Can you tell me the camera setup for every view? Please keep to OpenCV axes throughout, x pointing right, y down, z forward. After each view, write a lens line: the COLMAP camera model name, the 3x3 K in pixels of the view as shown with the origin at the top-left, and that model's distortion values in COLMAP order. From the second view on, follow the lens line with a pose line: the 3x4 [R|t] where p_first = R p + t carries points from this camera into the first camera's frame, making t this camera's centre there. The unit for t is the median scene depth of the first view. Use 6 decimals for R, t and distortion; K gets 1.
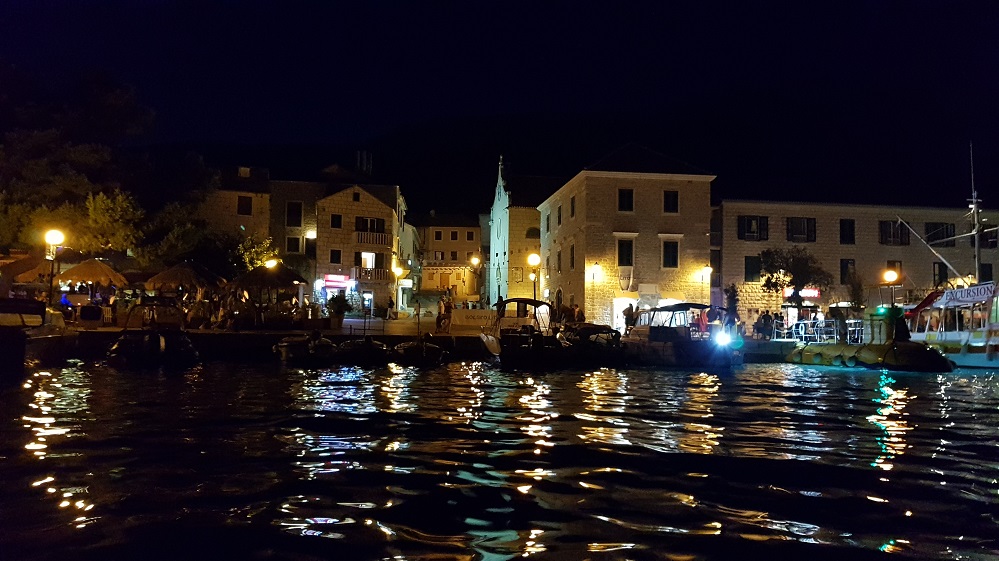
lens RADIAL K [[776.2, 0, 487.6], [0, 776.2, 278.6], [0, 0, 1]] dist [0.057081, -0.095983]
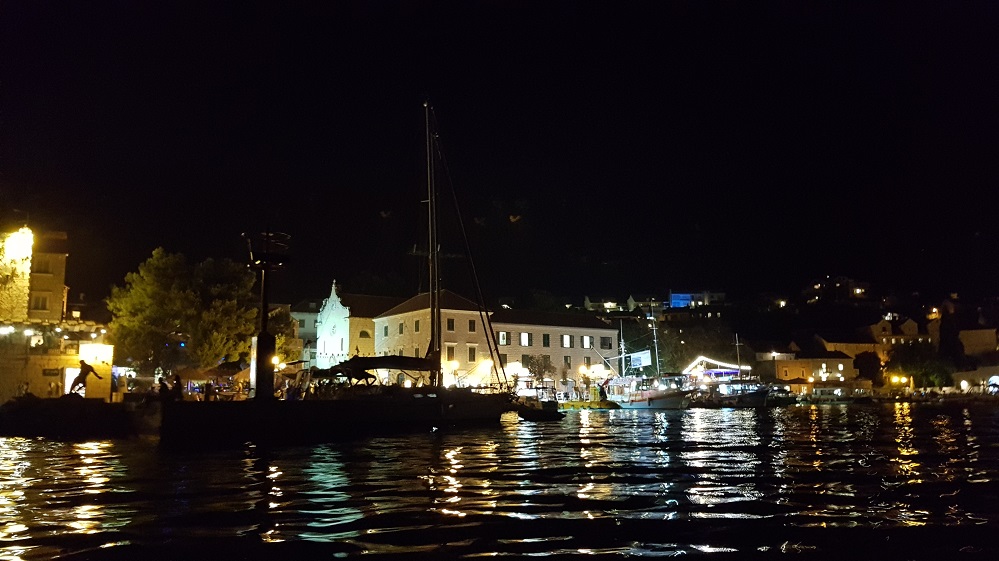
lens RADIAL K [[776.2, 0, 480.1], [0, 776.2, 284.0], [0, 0, 1]] dist [0.057081, -0.095983]
pose [[0.890761, 0.044635, 0.452276, -0.592405], [-0.012064, 0.997137, -0.074646, -0.060600], [-0.454313, 0.061035, 0.888749, -0.662527]]
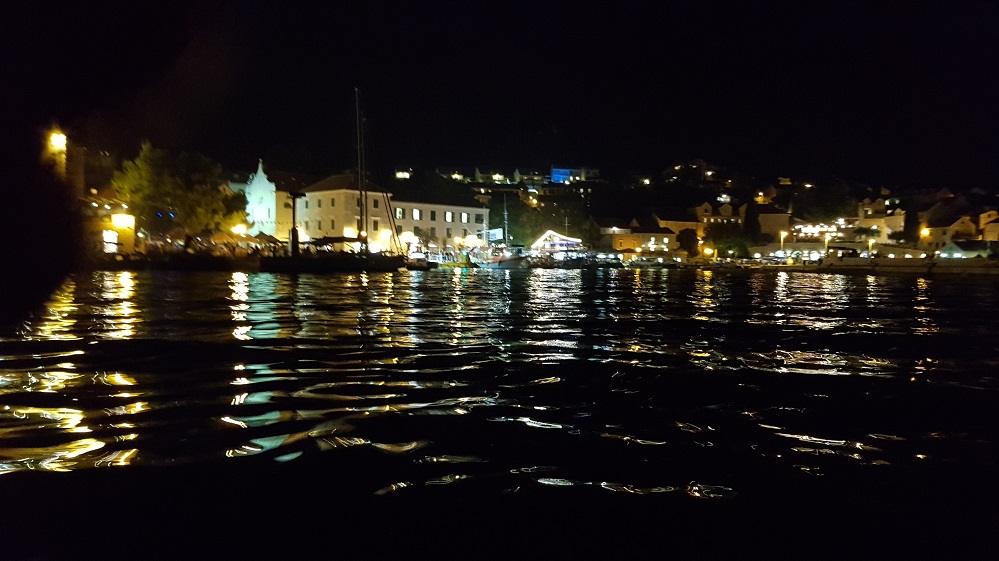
lens RADIAL K [[776.2, 0, 490.4], [0, 776.2, 325.8], [0, 0, 1]] dist [0.057081, -0.095983]
pose [[0.814492, -0.050532, 0.577971, -0.902078], [-0.045343, 0.987608, 0.150245, -0.103888], [-0.578401, -0.148581, 0.802107, -1.219081]]
